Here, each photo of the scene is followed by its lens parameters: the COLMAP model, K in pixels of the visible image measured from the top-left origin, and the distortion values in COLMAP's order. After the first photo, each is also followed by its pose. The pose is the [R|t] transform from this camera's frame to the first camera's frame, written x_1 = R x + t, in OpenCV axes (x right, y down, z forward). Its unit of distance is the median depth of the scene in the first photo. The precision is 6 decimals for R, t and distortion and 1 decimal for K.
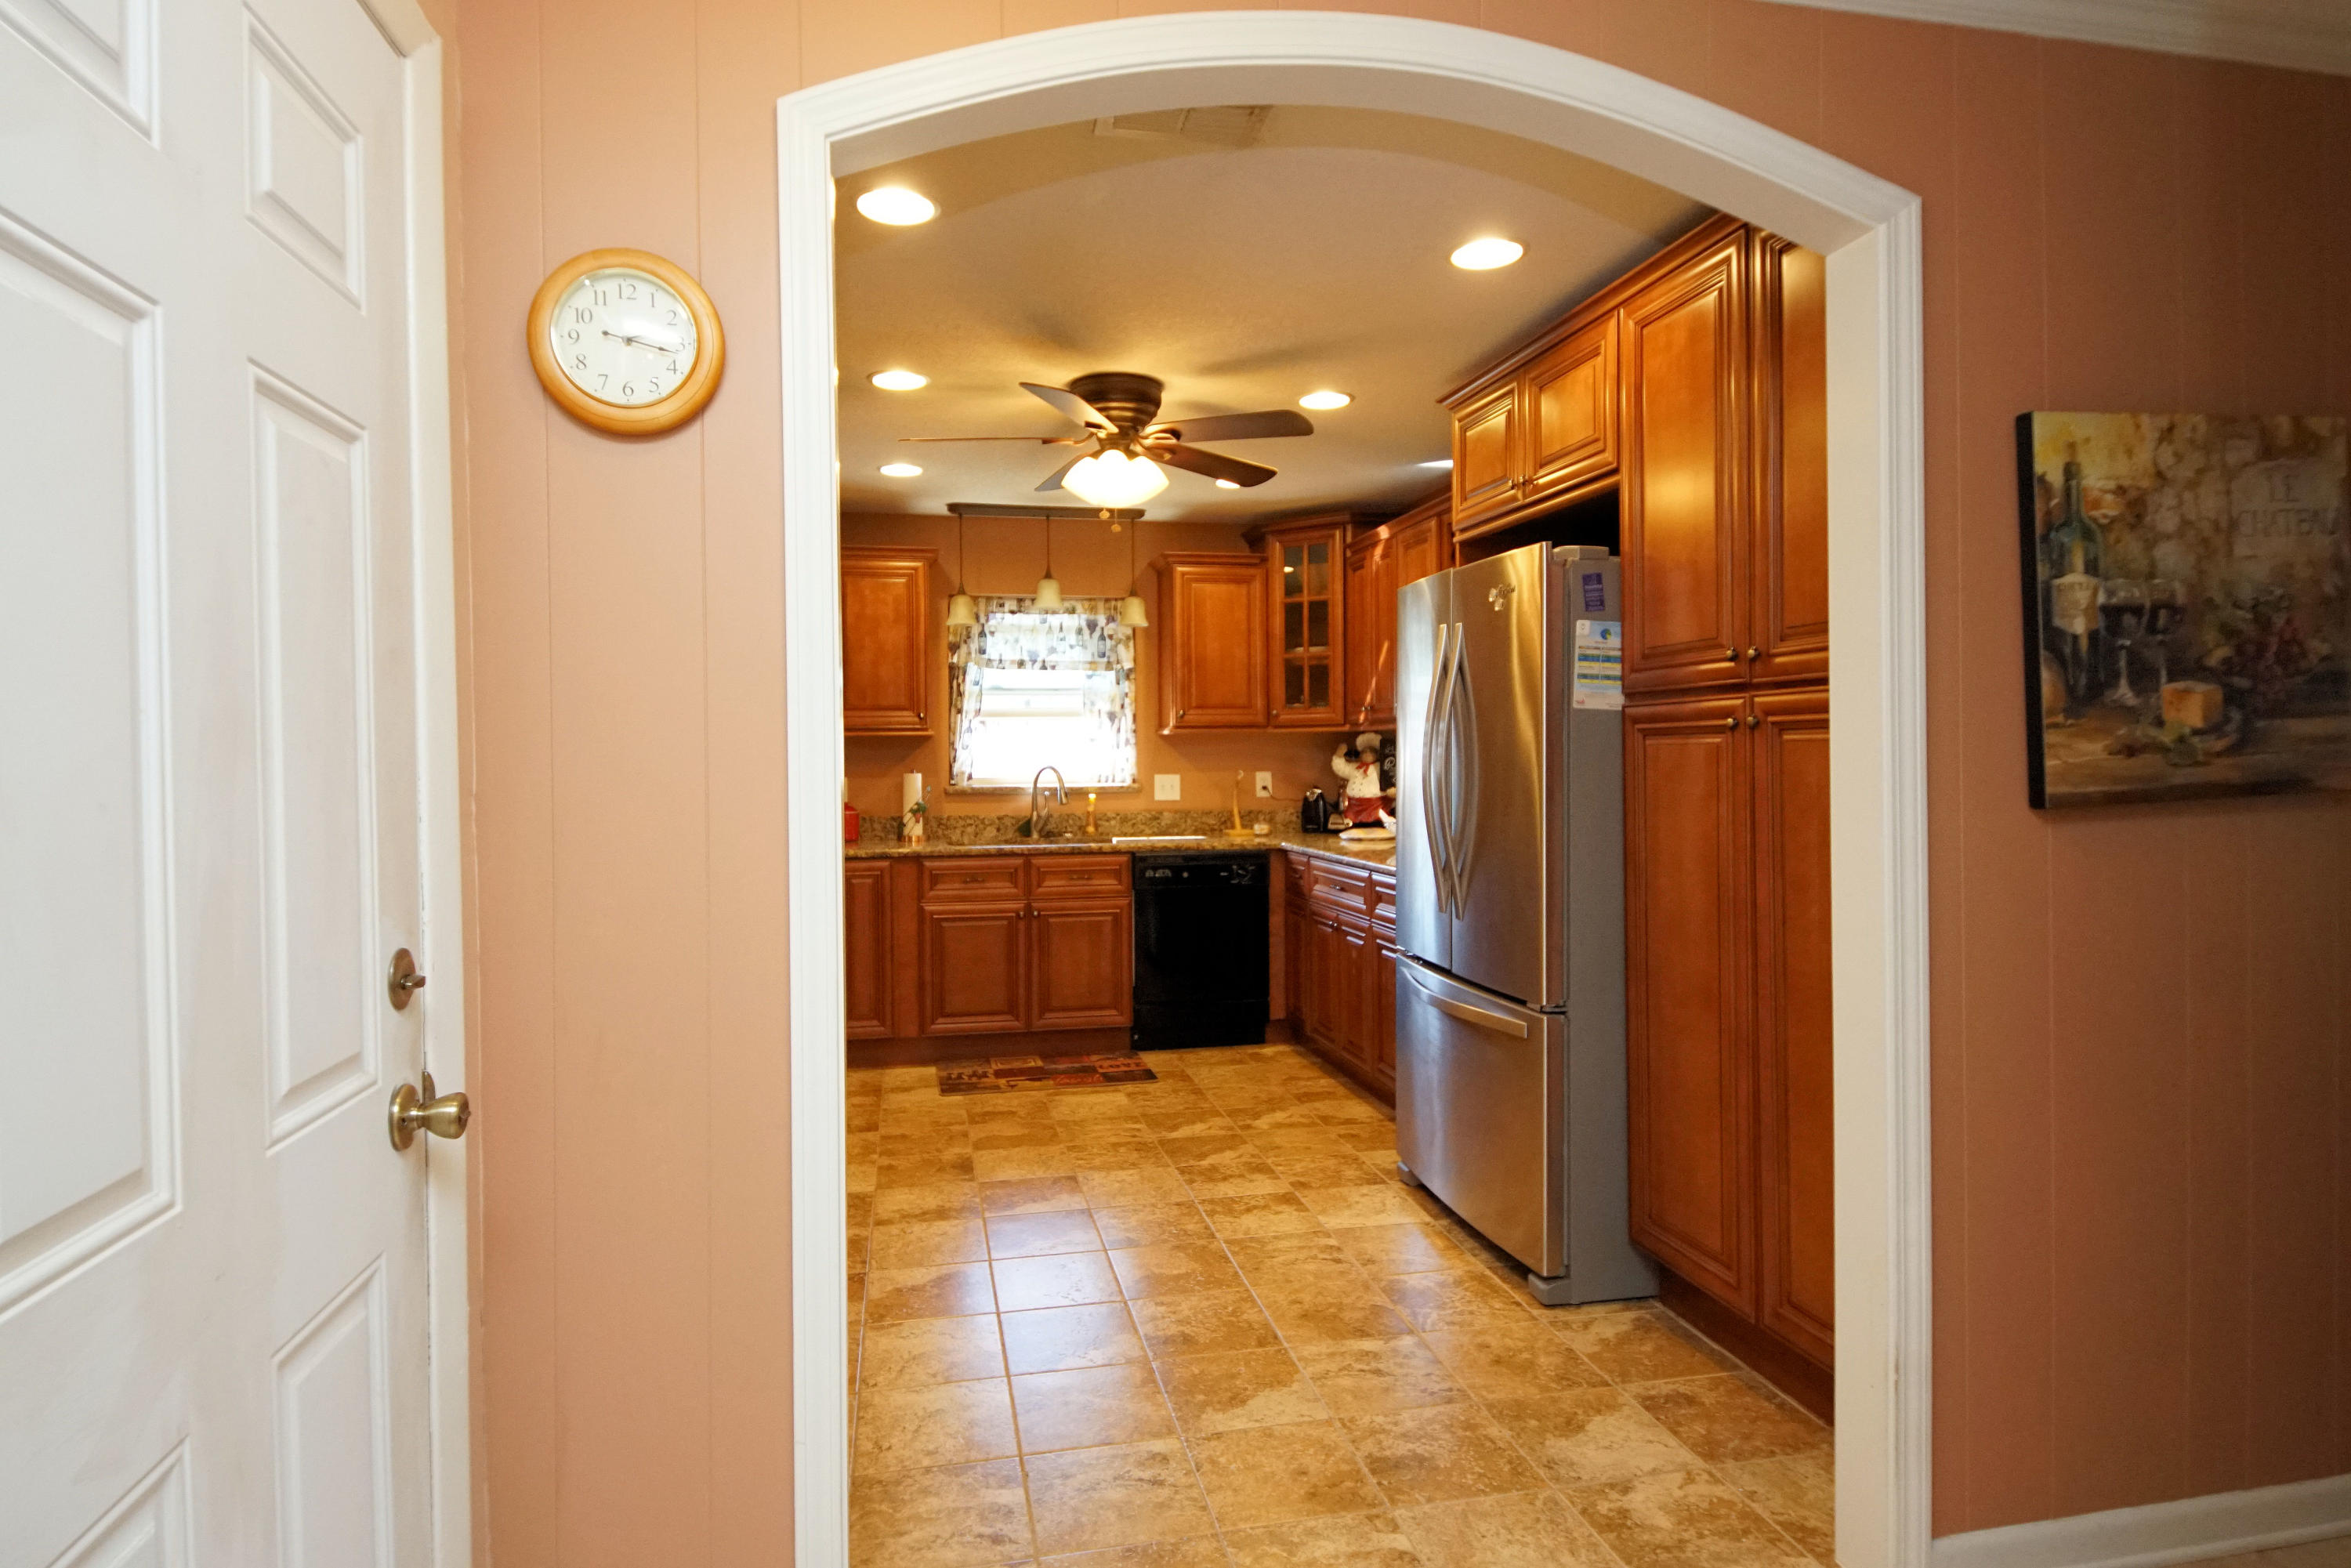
lens RADIAL K [[1258.8, 0, 1147.4], [0, 1258.8, 768.3], [0, 0, 1]] dist [0.030355, -0.029534]
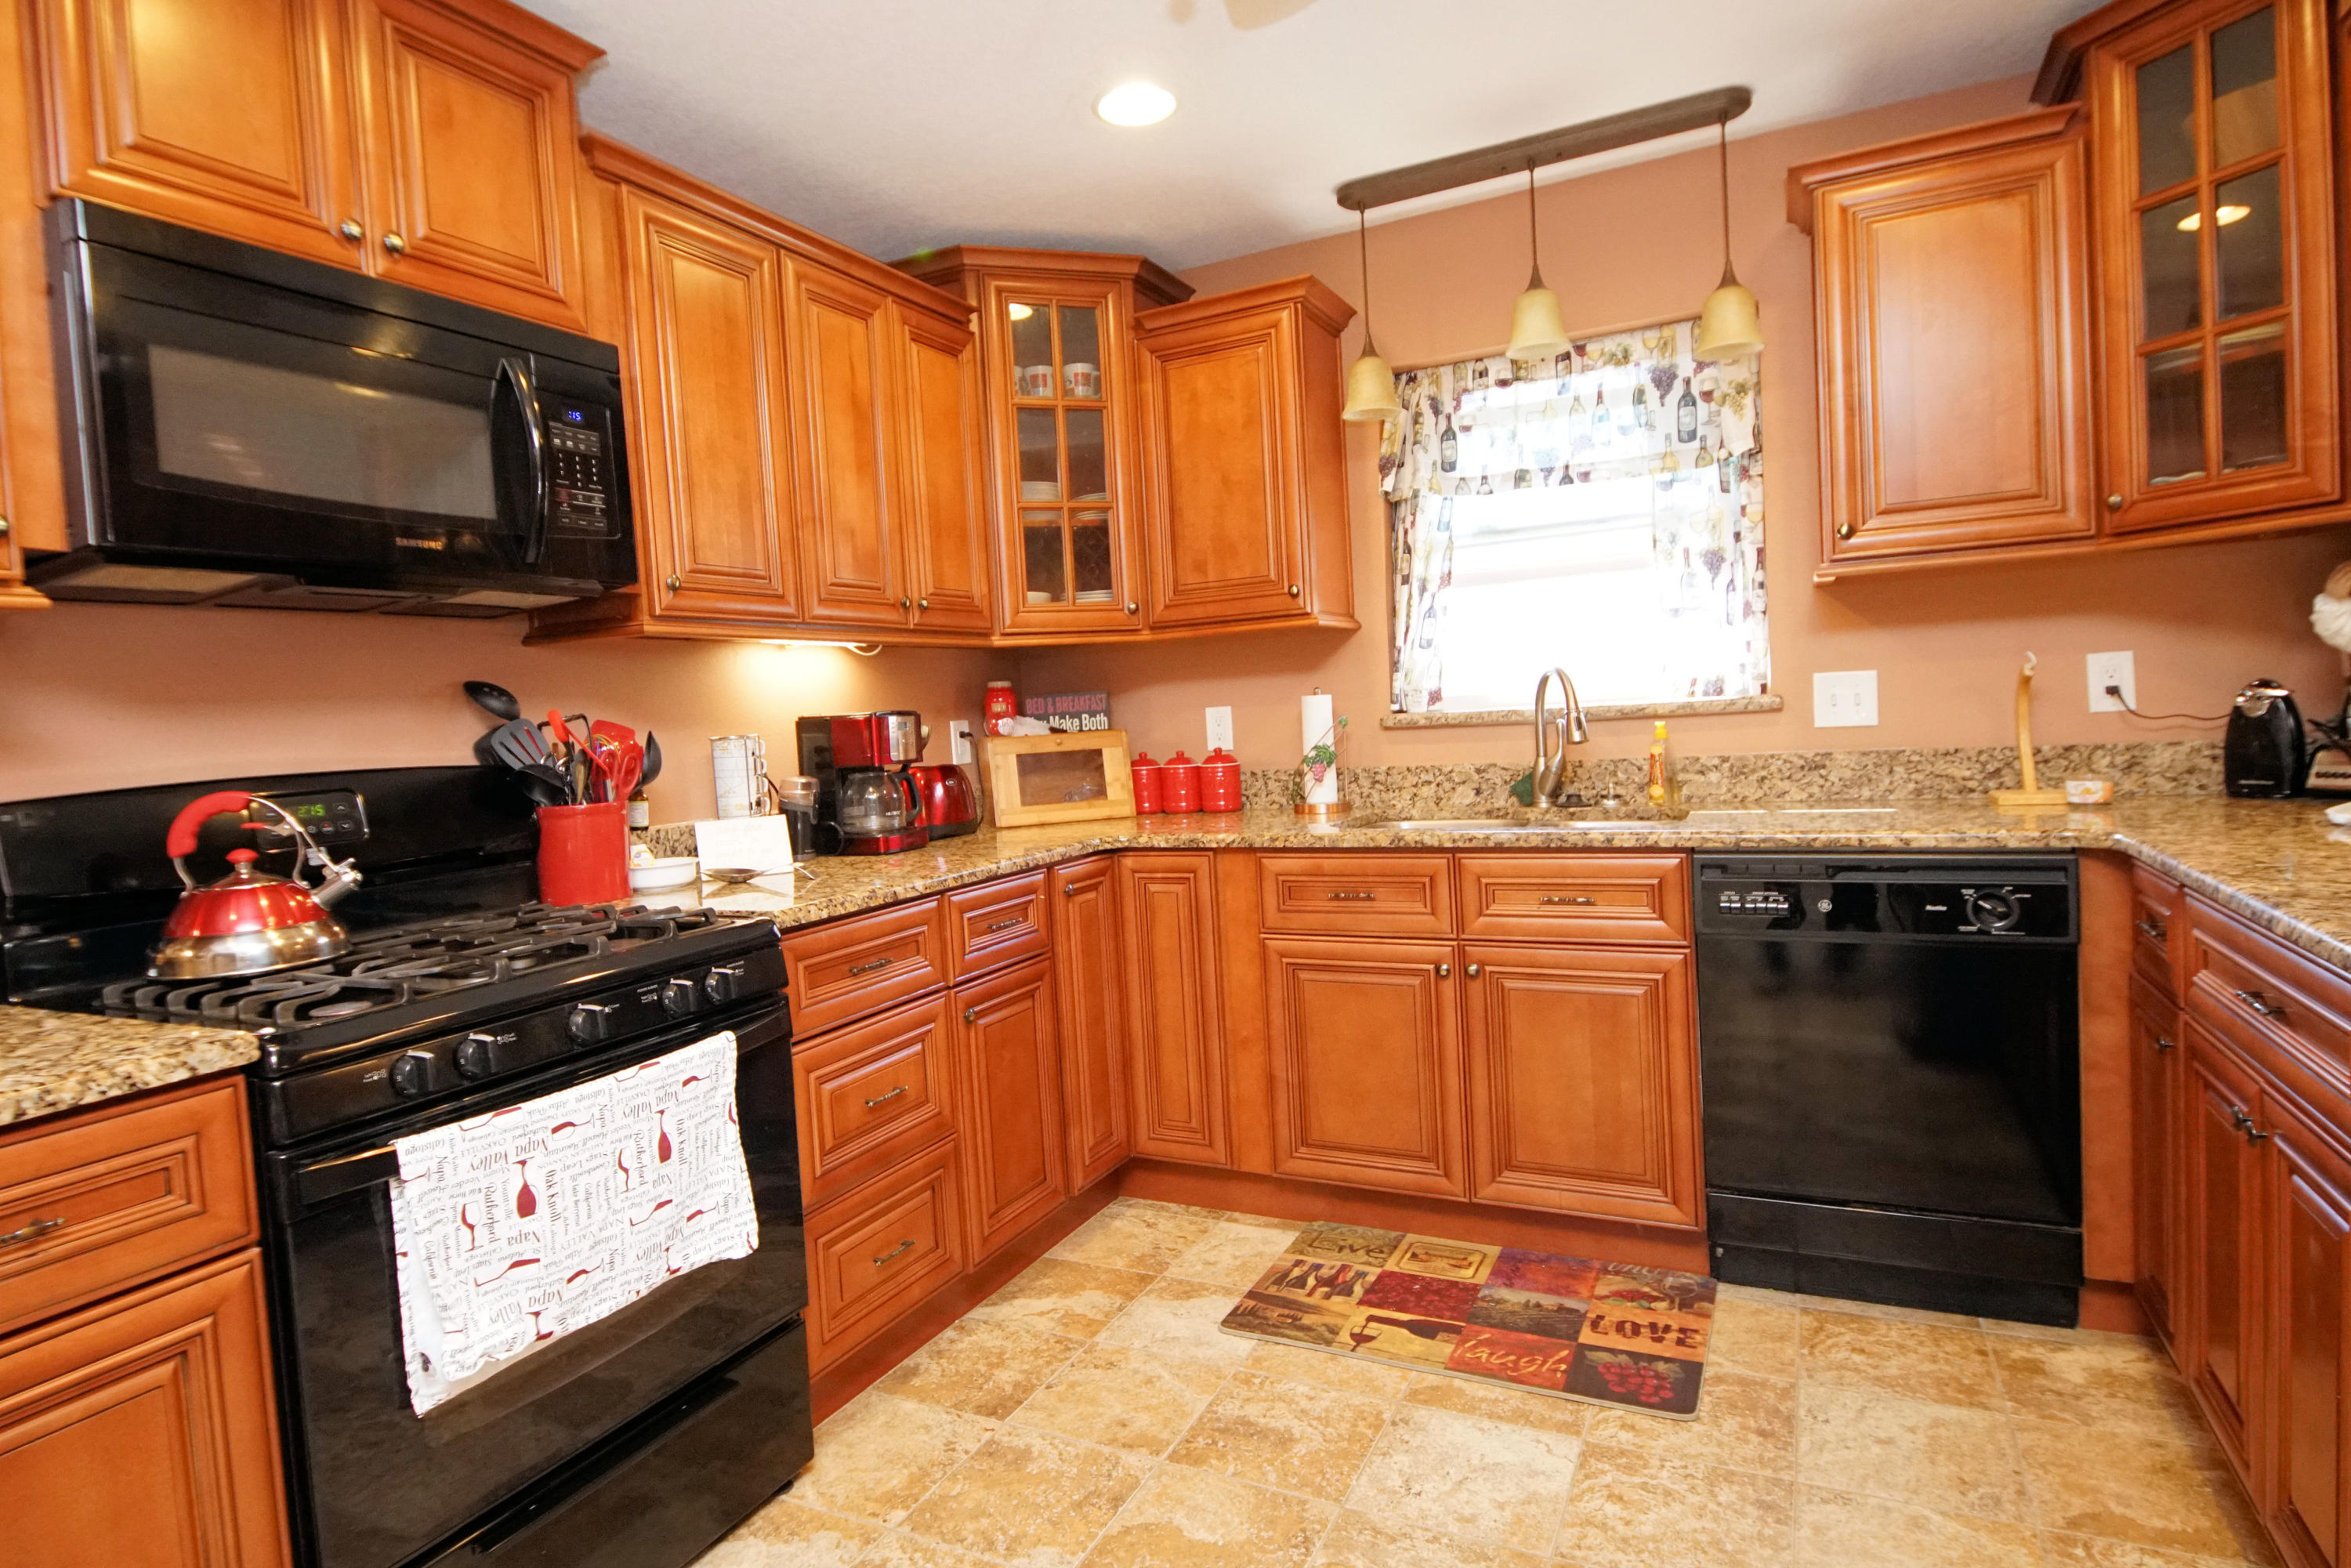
lens RADIAL K [[1258.8, 0, 1155.0], [0, 1258.8, 770.2], [0, 0, 1]] dist [0.030355, -0.029534]
pose [[0.788801, -0.009567, -0.614575, 0.111029], [0.046077, 0.997986, 0.043605, 0.009926], [0.612920, -0.062714, 0.787653, 0.513352]]
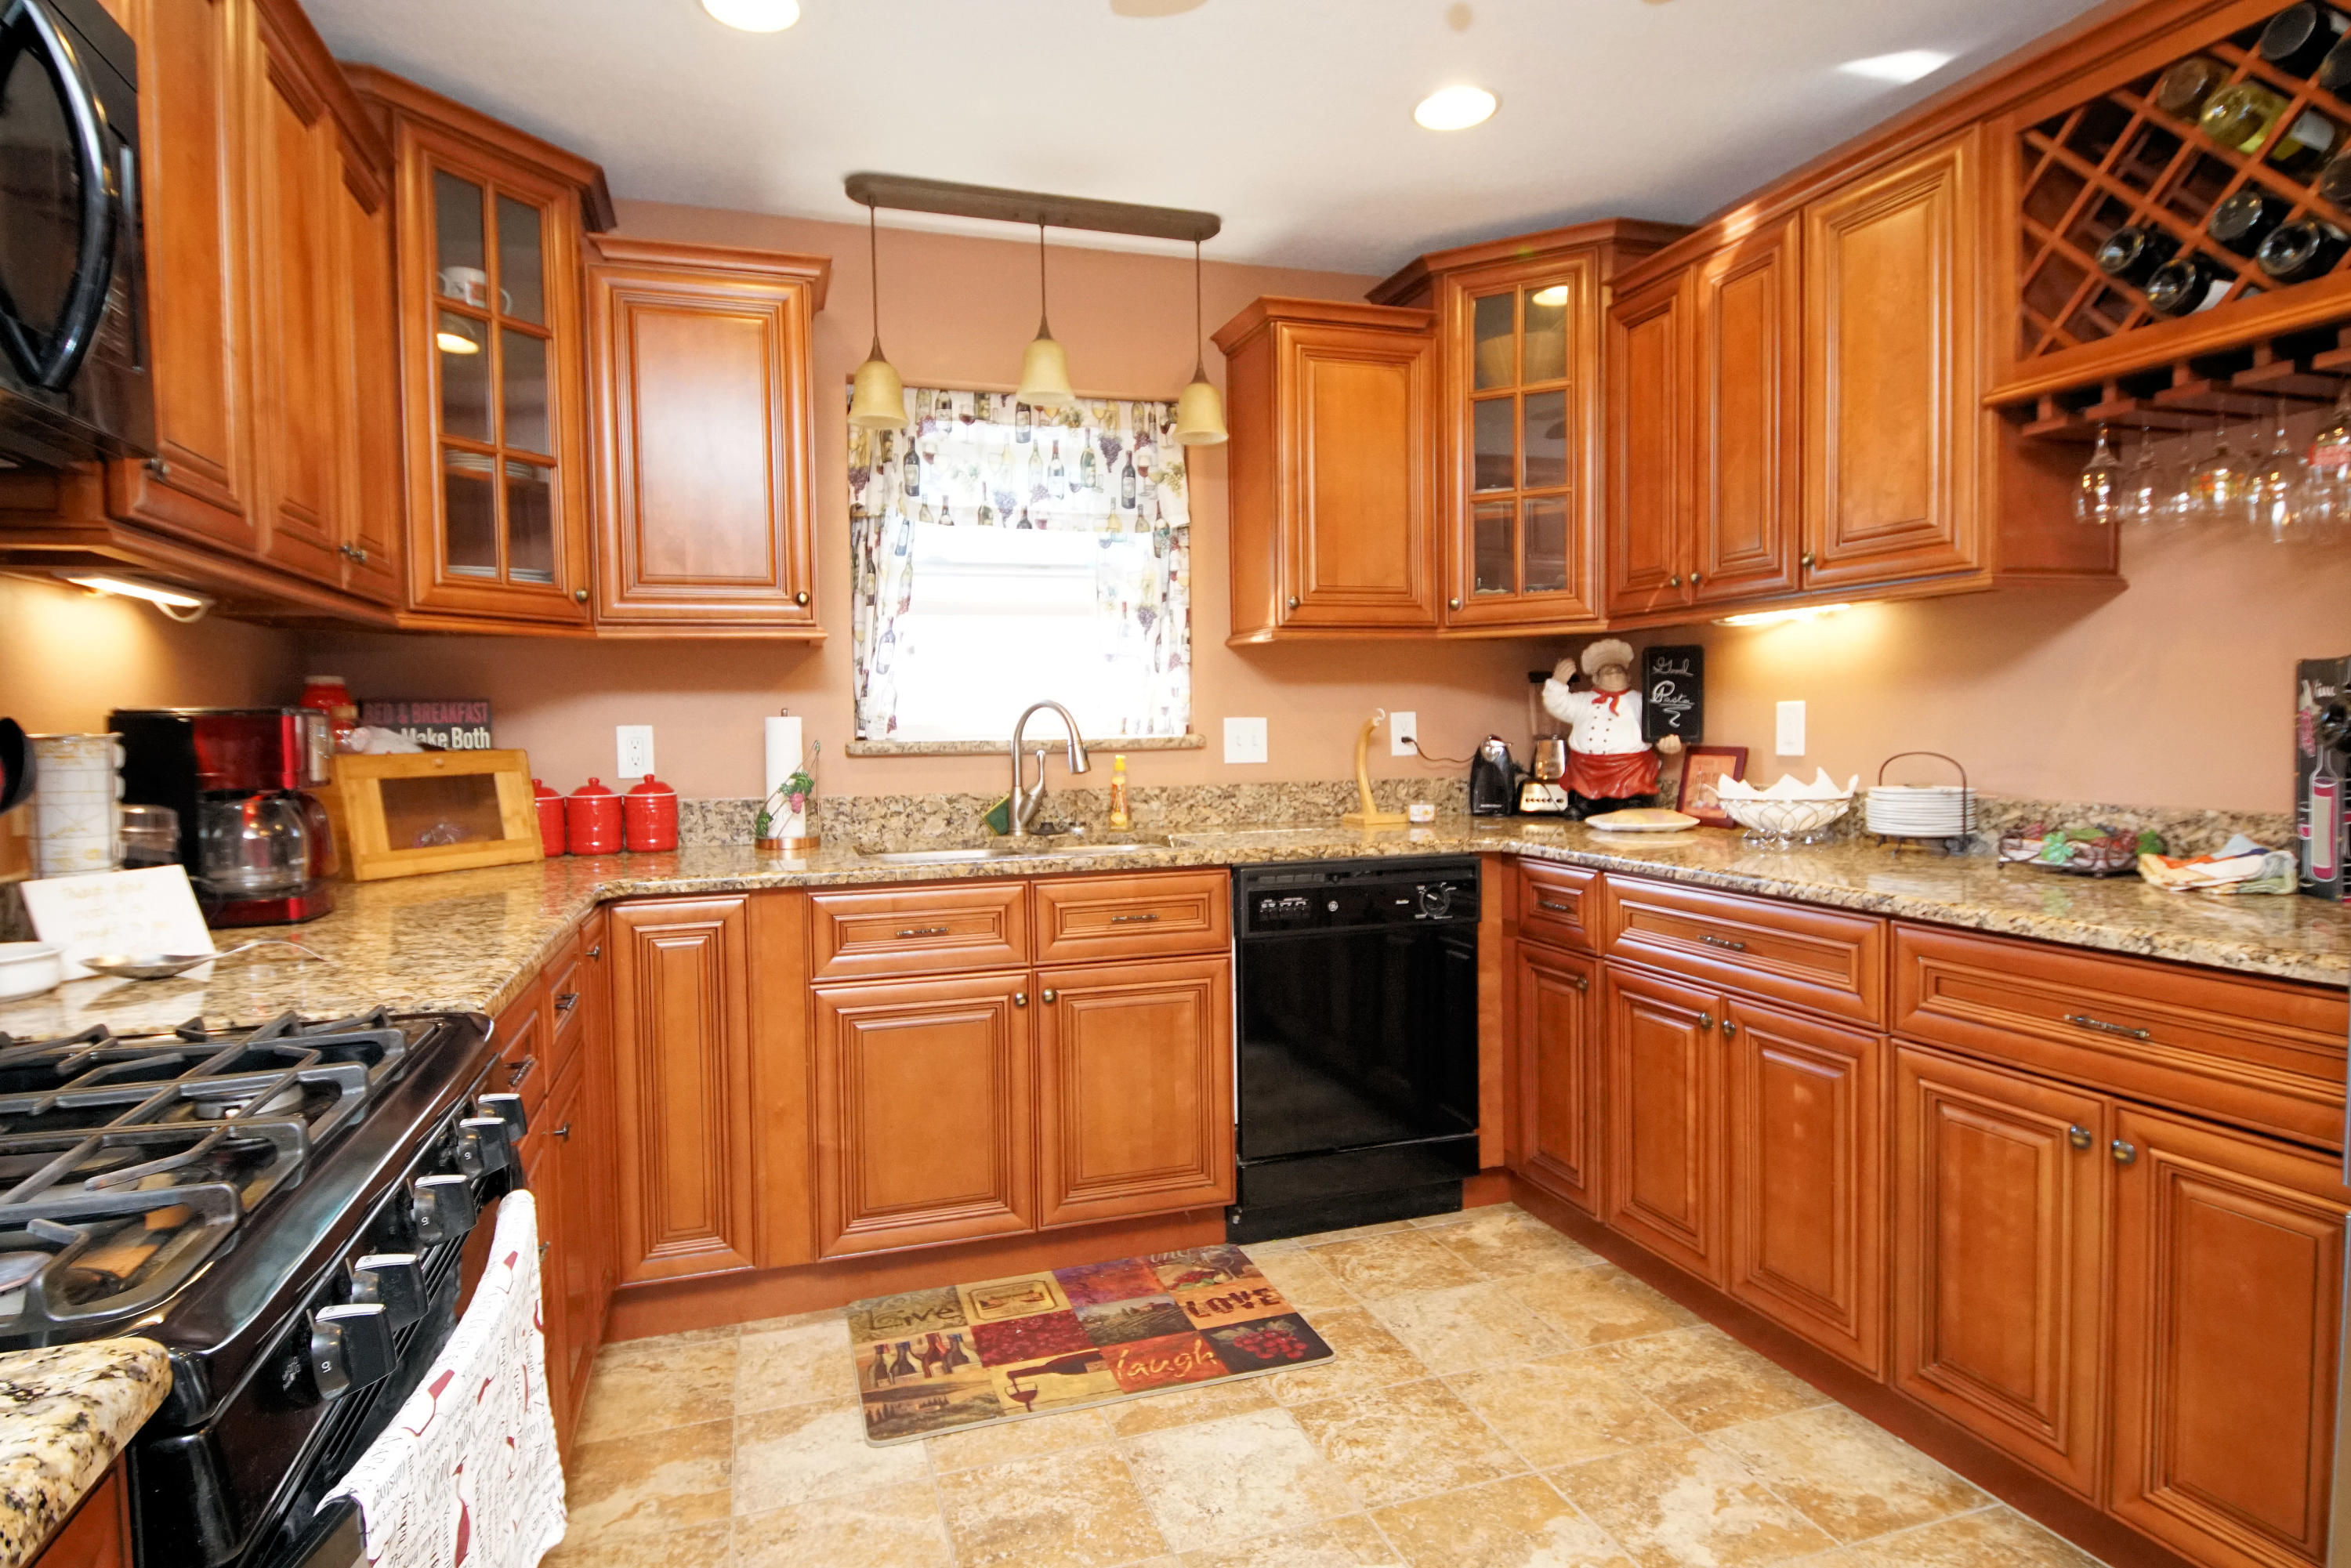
lens RADIAL K [[1258.8, 0, 1155.4], [0, 1258.8, 769.6], [0, 0, 1]] dist [0.030355, -0.029534]
pose [[0.993052, -0.013337, 0.116922, -0.098379], [0.010046, 0.999538, 0.028689, 0.012517], [-0.117250, -0.027315, 0.992727, 0.481610]]
